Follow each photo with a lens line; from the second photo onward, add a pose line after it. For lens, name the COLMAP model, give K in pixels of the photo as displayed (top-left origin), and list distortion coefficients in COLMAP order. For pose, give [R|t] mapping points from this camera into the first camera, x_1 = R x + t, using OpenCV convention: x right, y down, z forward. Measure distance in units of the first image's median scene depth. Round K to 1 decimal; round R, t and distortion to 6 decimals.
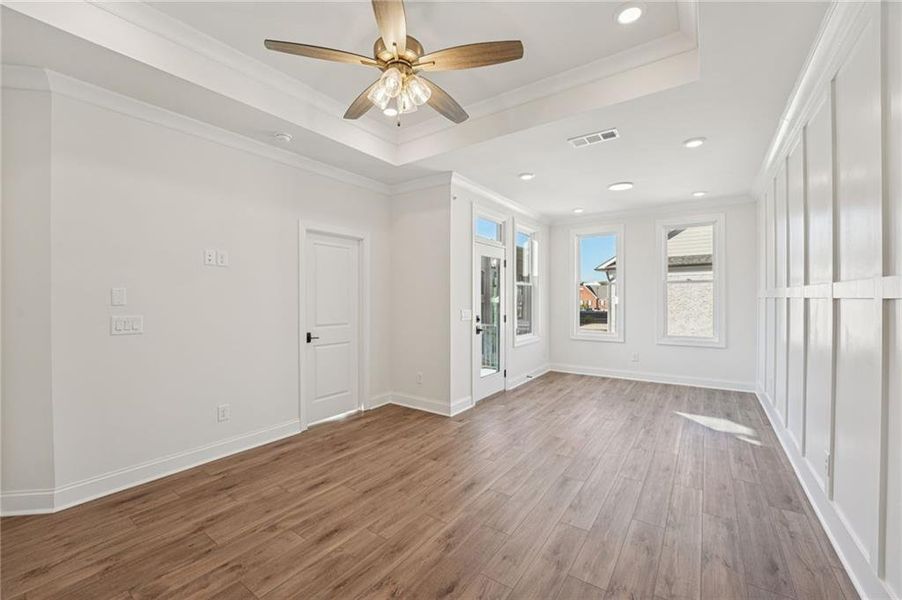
lens RADIAL K [[369.1, 0, 448.1], [0, 369.1, 302.1], [0, 0, 1]] dist [-0.020315, 0.000982]
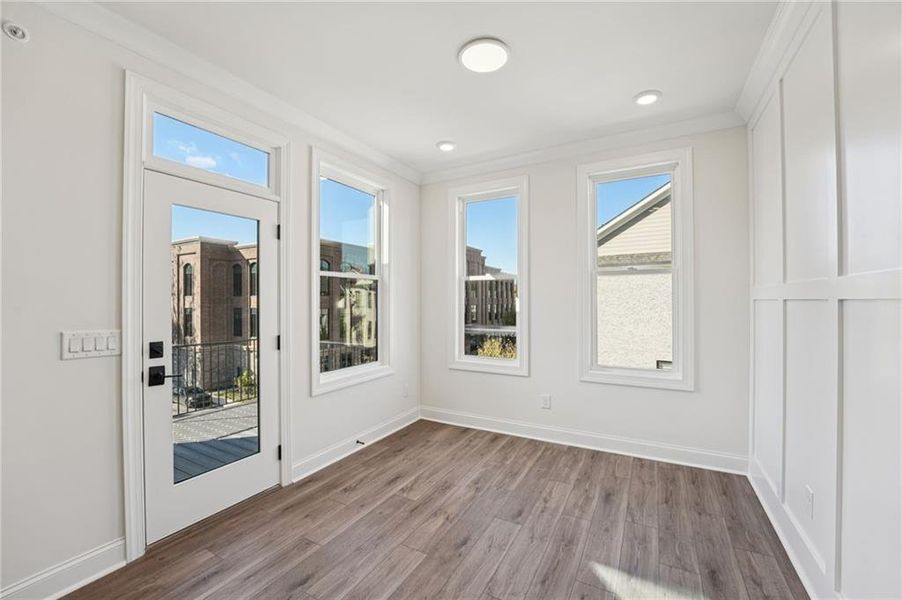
lens RADIAL K [[369.1, 0, 451.7], [0, 369.1, 301.9], [0, 0, 1]] dist [-0.020315, 0.000982]
pose [[0.995456, -0.003559, 0.095156, 0.346035], [0.004009, 0.999982, -0.004538, -0.007497], [-0.095138, 0.004899, 0.995452, 0.490482]]
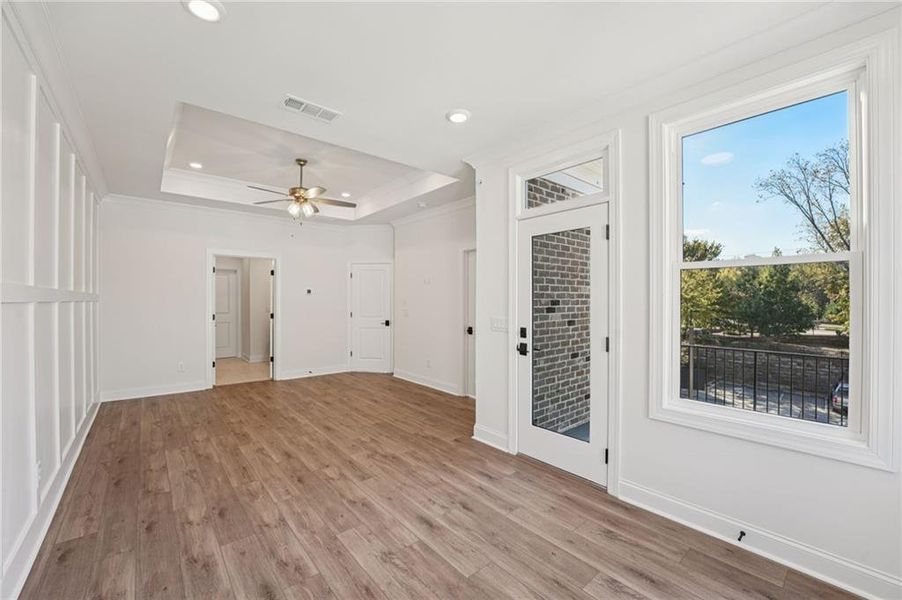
lens RADIAL K [[369.1, 0, 450.7], [0, 369.1, 303.7], [0, 0, 1]] dist [-0.020315, 0.000982]
pose [[-0.252683, 0.010504, -0.967492, 0.687571], [-0.012645, 0.999820, 0.014158, -0.014478], [0.967466, 0.015811, -0.252505, 0.930372]]
